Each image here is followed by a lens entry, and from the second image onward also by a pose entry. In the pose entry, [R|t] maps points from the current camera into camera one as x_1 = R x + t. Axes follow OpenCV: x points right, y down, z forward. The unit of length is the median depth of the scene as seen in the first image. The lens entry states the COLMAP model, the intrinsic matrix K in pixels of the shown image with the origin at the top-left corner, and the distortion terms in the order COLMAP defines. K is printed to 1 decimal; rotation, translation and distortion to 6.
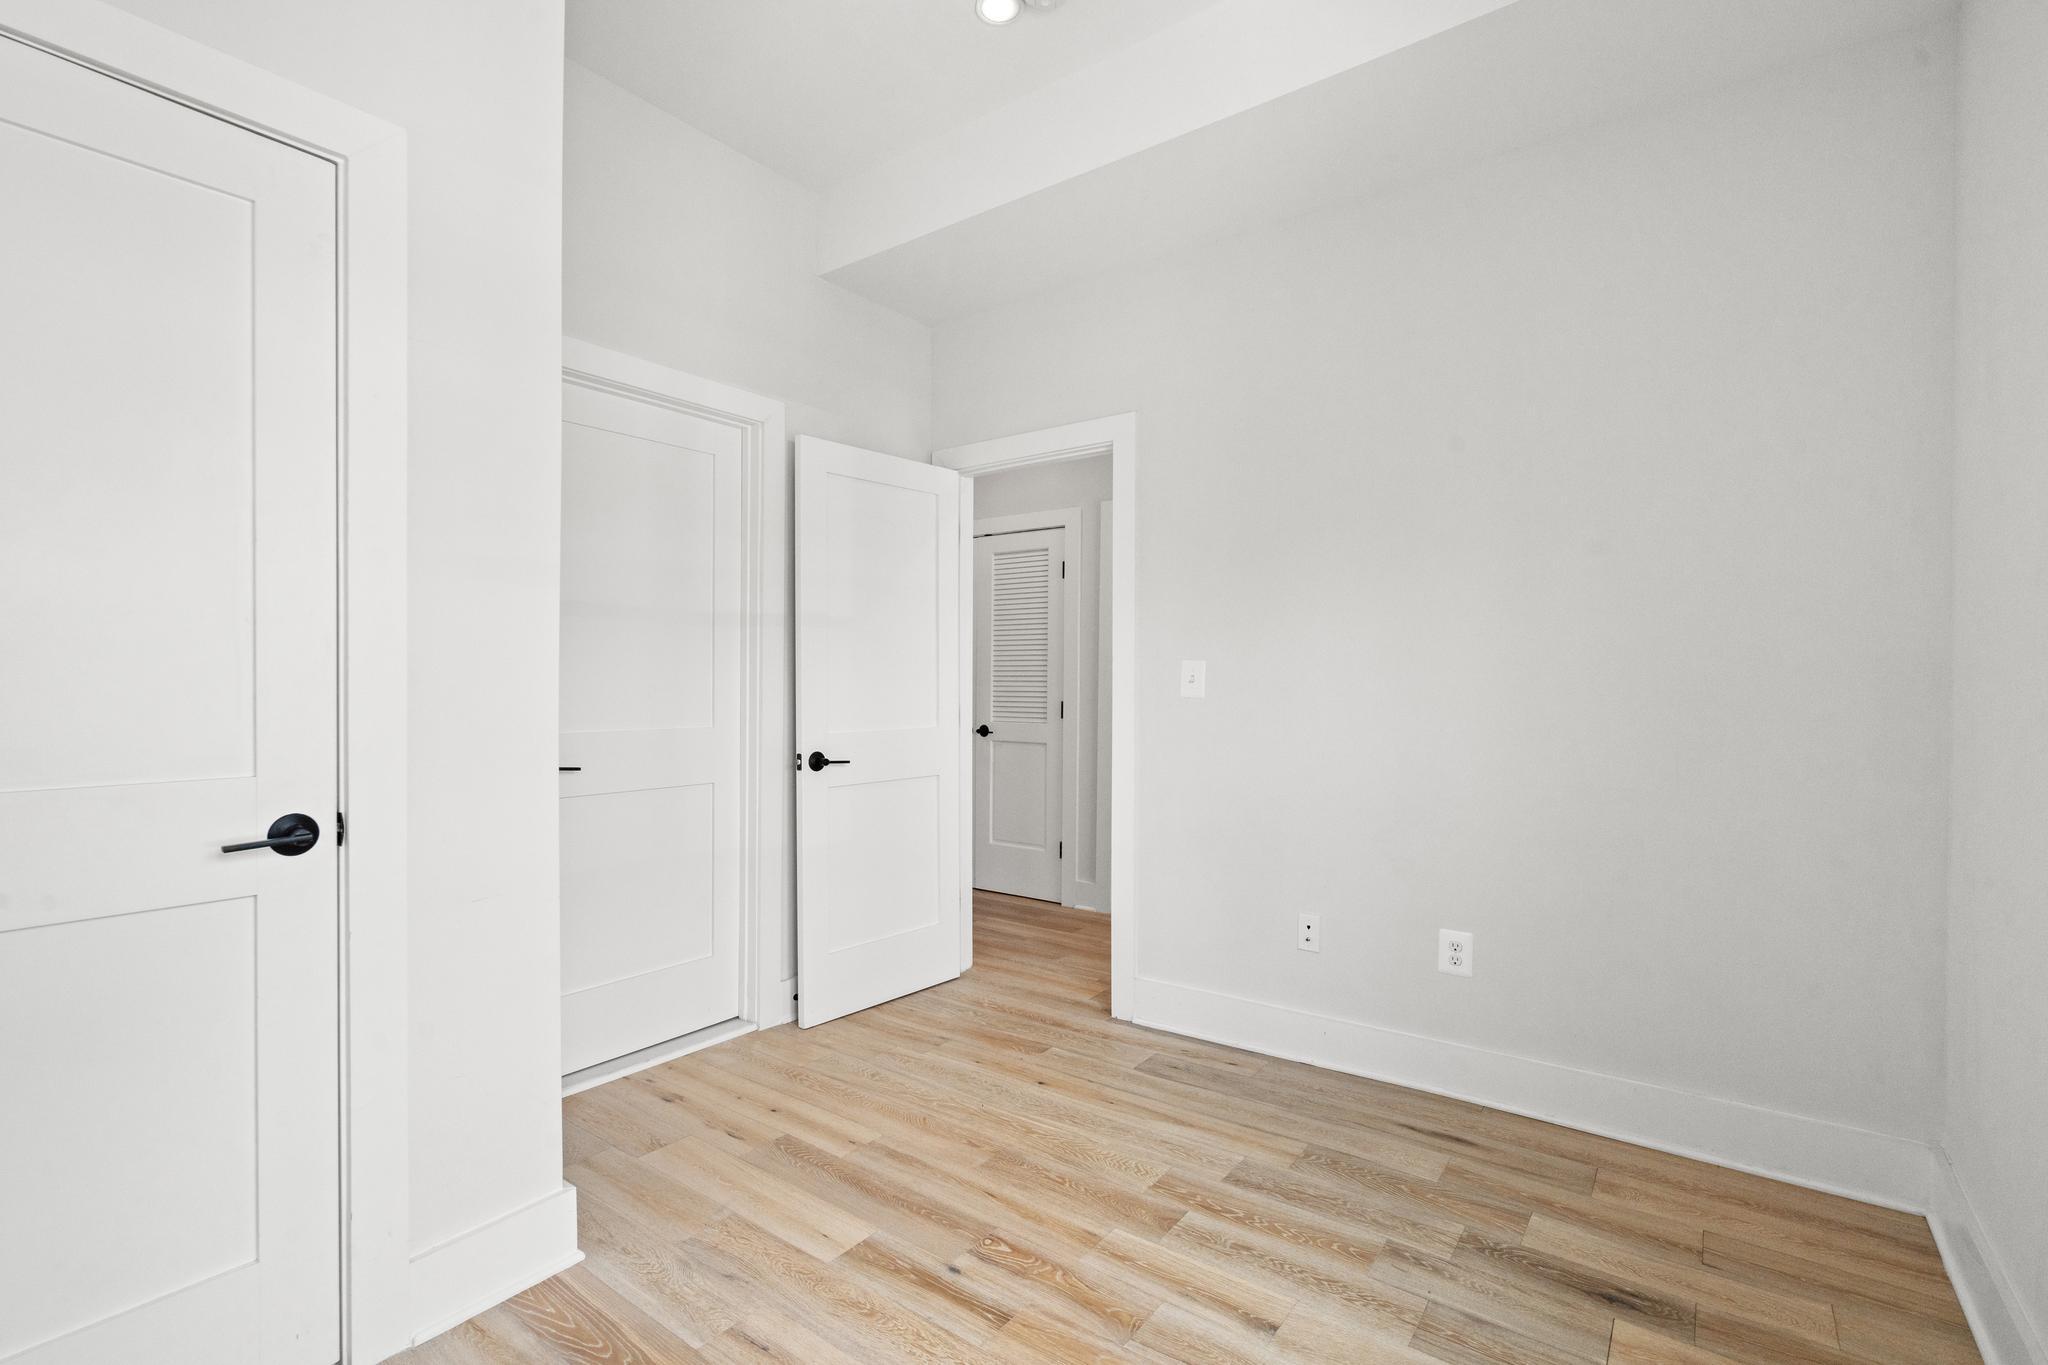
lens RADIAL K [[915.3, 0, 1009.3], [0, 915.3, 685.3], [0, 0, 1]] dist [-0.007418, 0.001091]
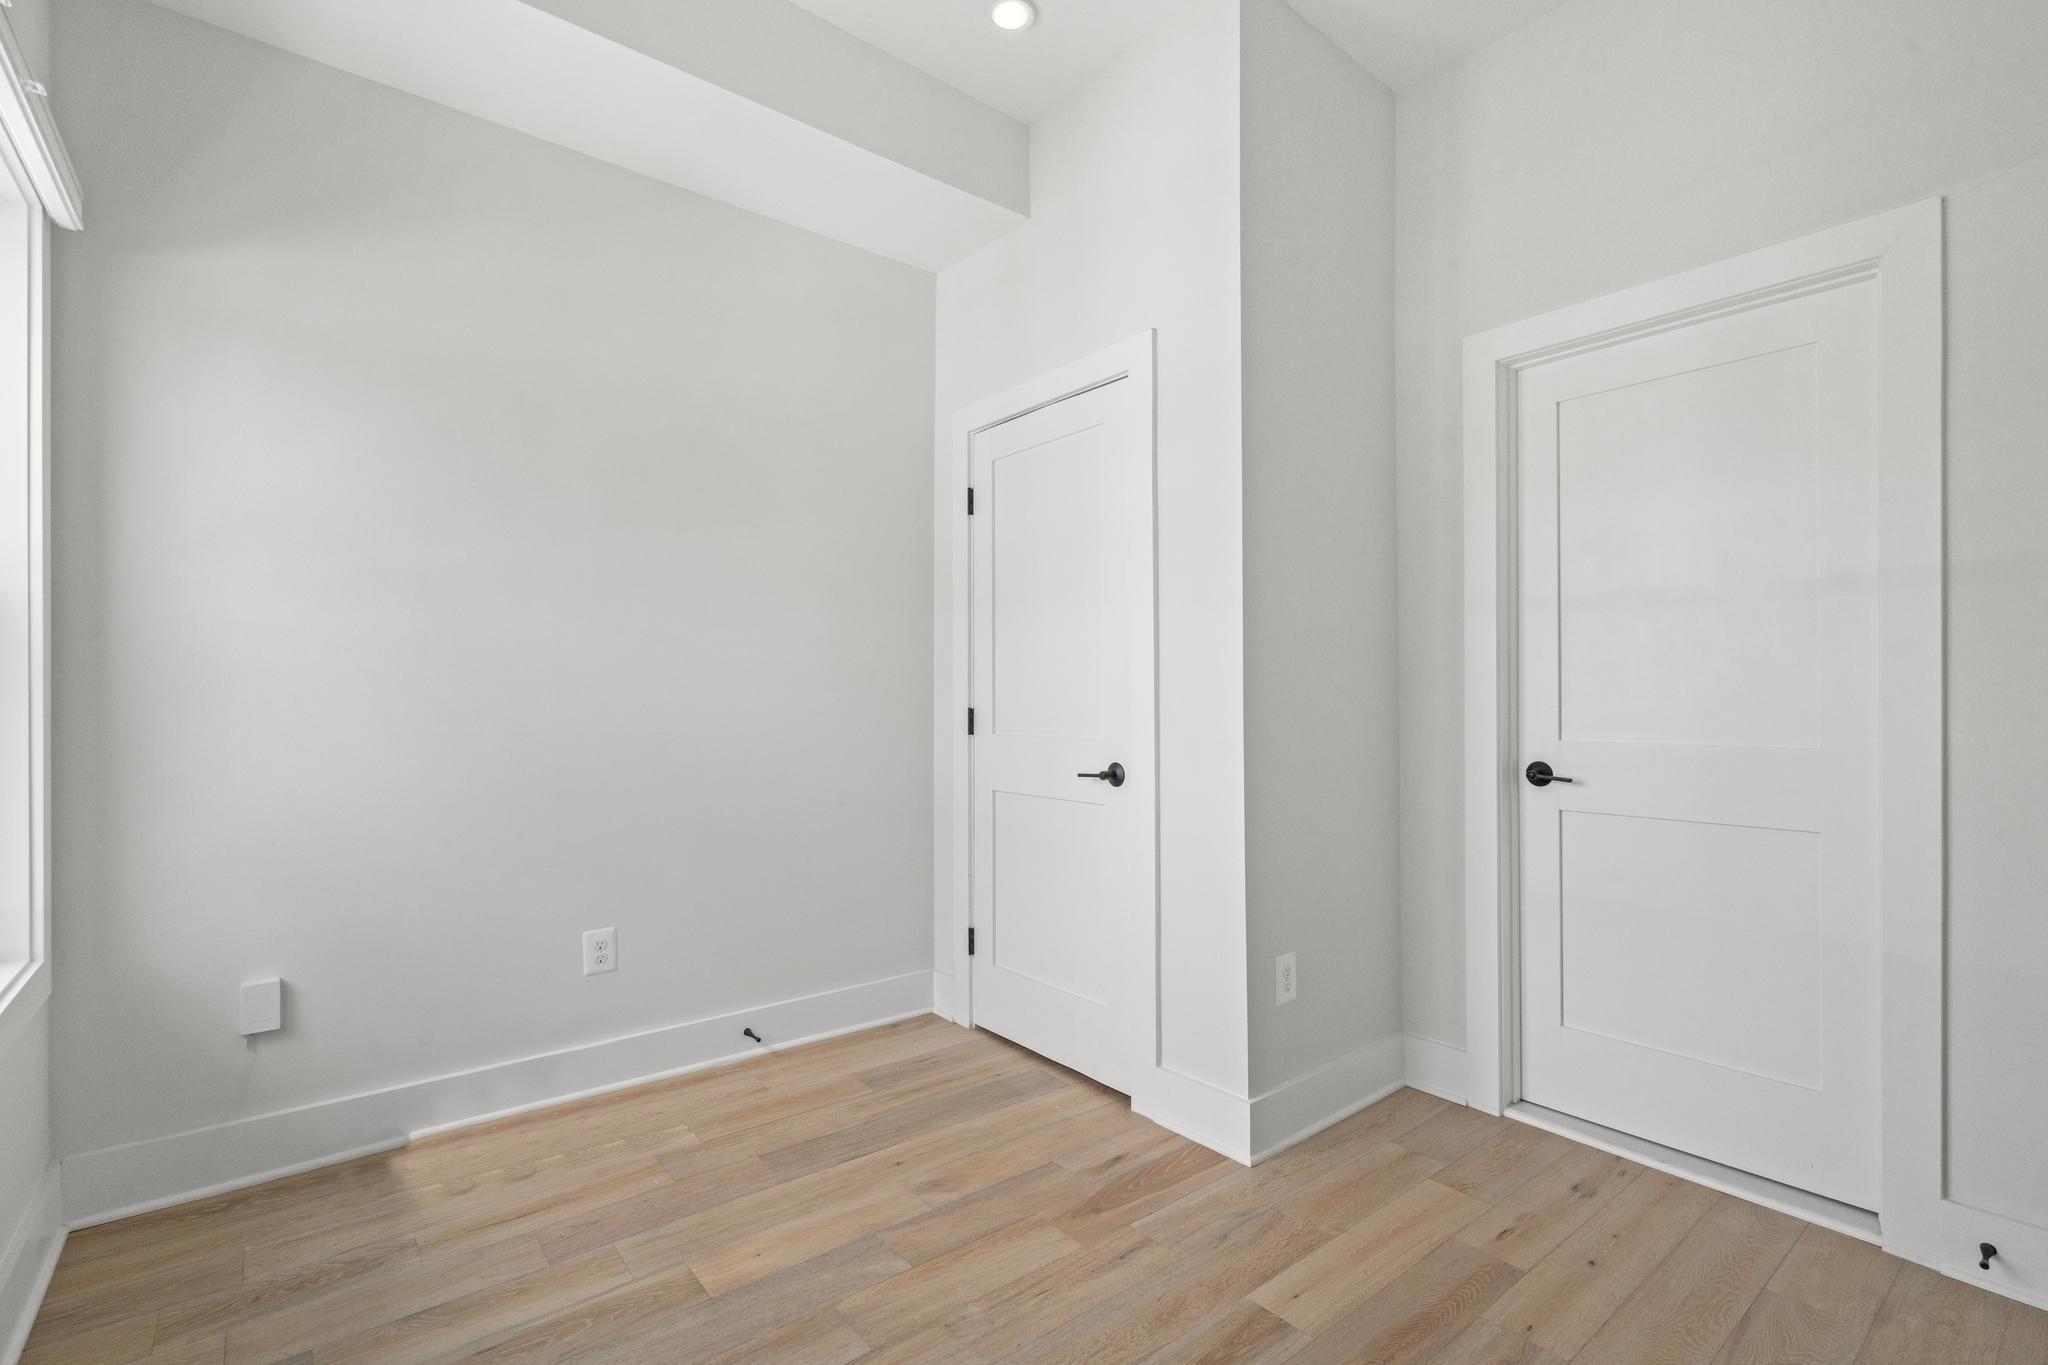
lens RADIAL K [[915.3, 0, 1009.3], [0, 915.3, 685.3], [0, 0, 1]] dist [-0.007418, 0.001091]
pose [[-0.243381, -0.009437, -0.969885, 0.773283], [0.004556, 0.999931, -0.010872, 0.008833], [0.969920, -0.007065, -0.243321, 0.983266]]
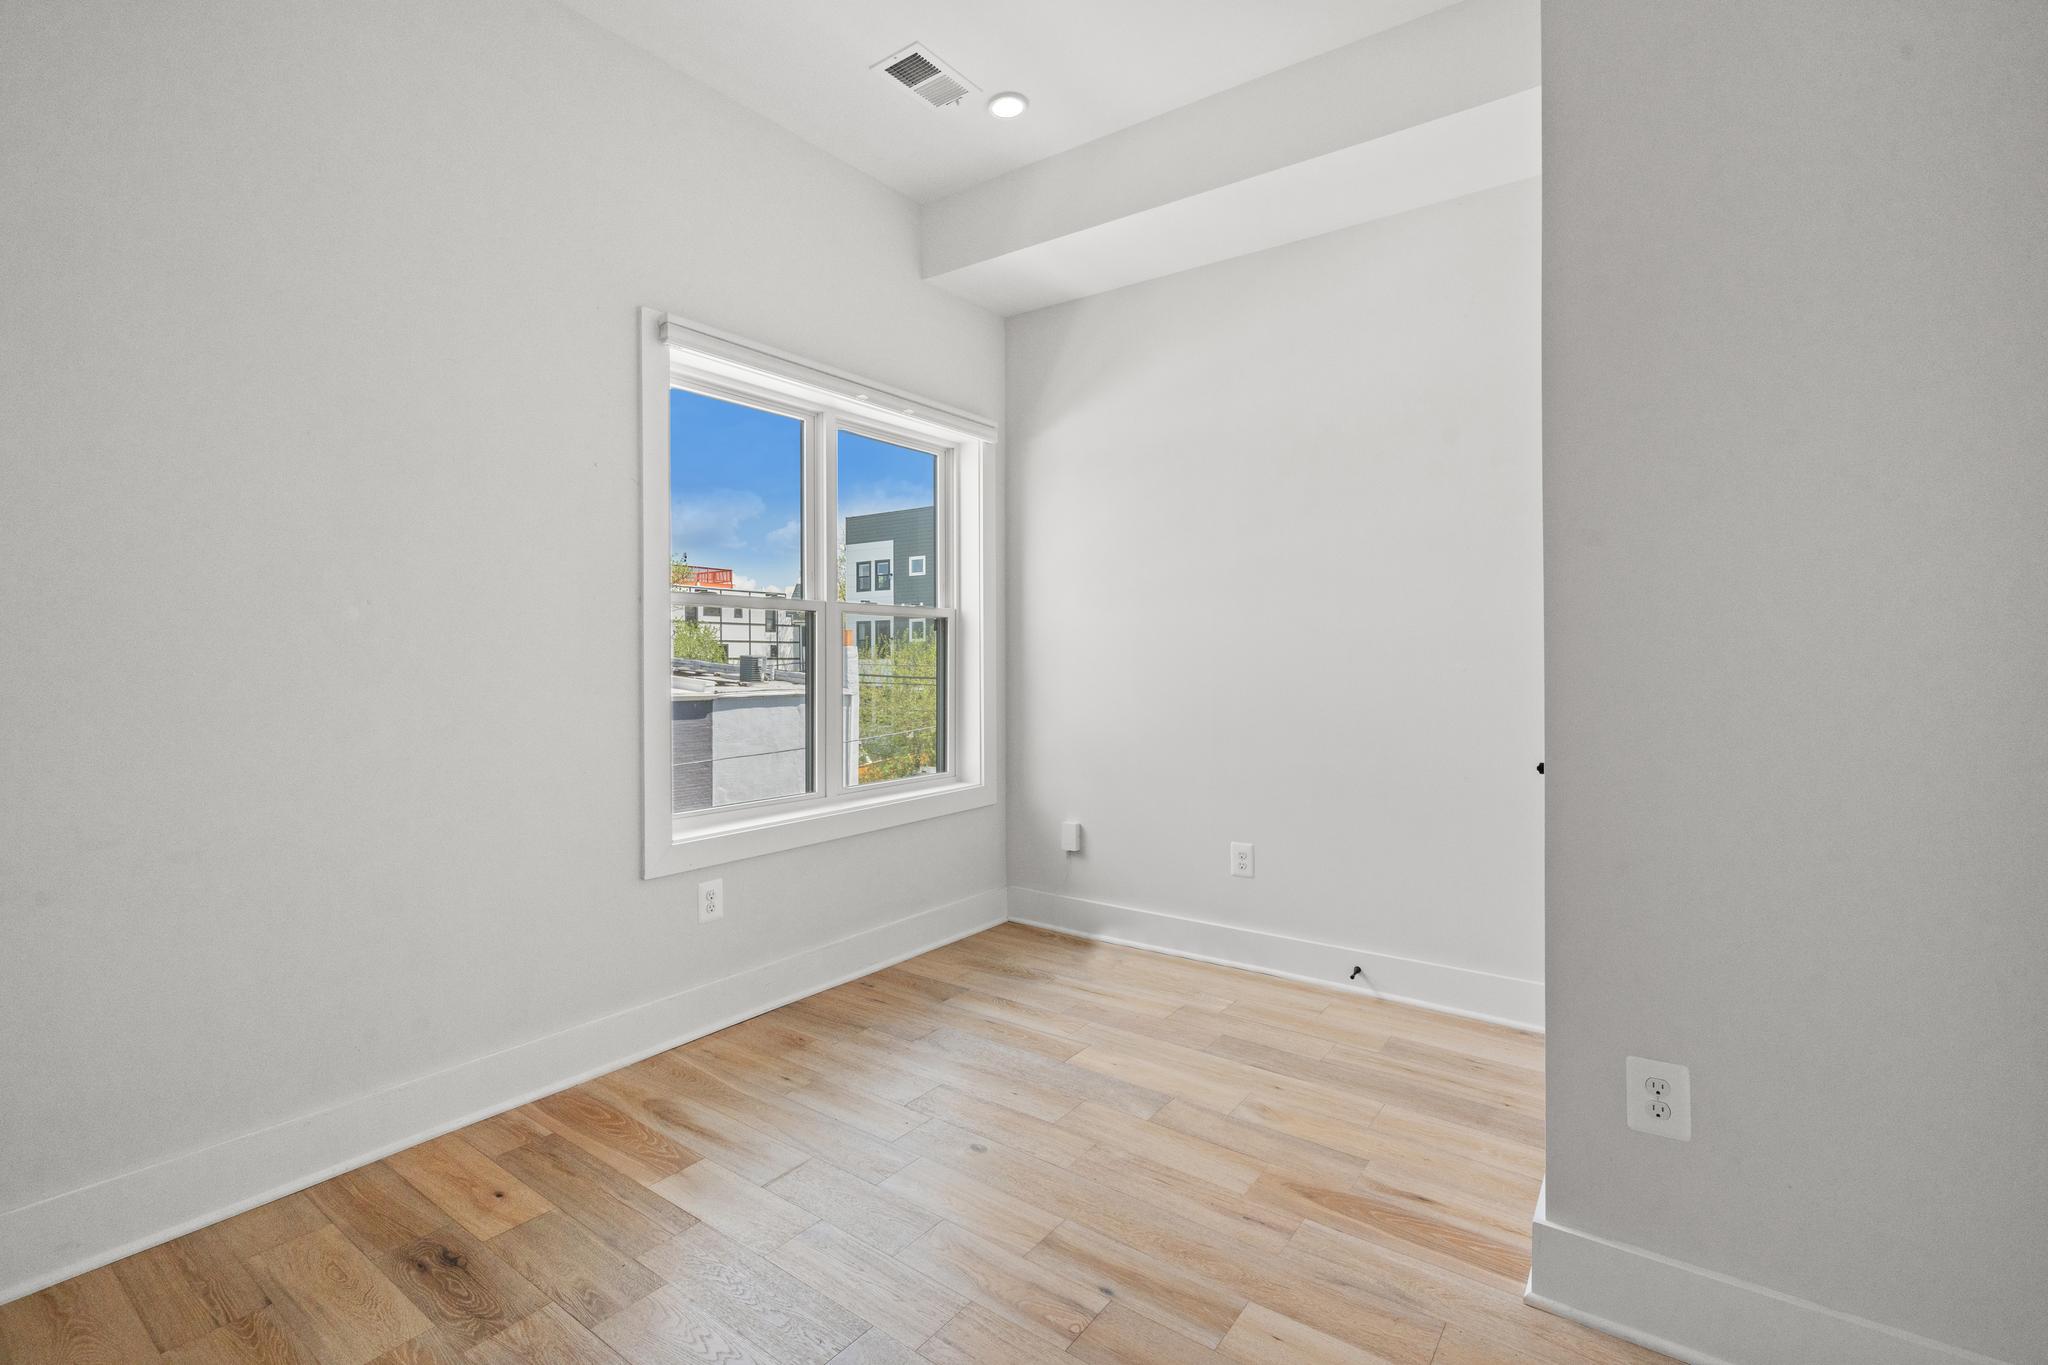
lens RADIAL K [[915.3, 0, 1009.3], [0, 915.3, 685.3], [0, 0, 1]] dist [-0.007418, 0.001091]
pose [[-0.999784, -0.000449, -0.020793, 0.055929], [-0.000950, 0.999710, 0.024071, 0.007271], [0.020776, 0.024086, -0.999494, 1.849617]]
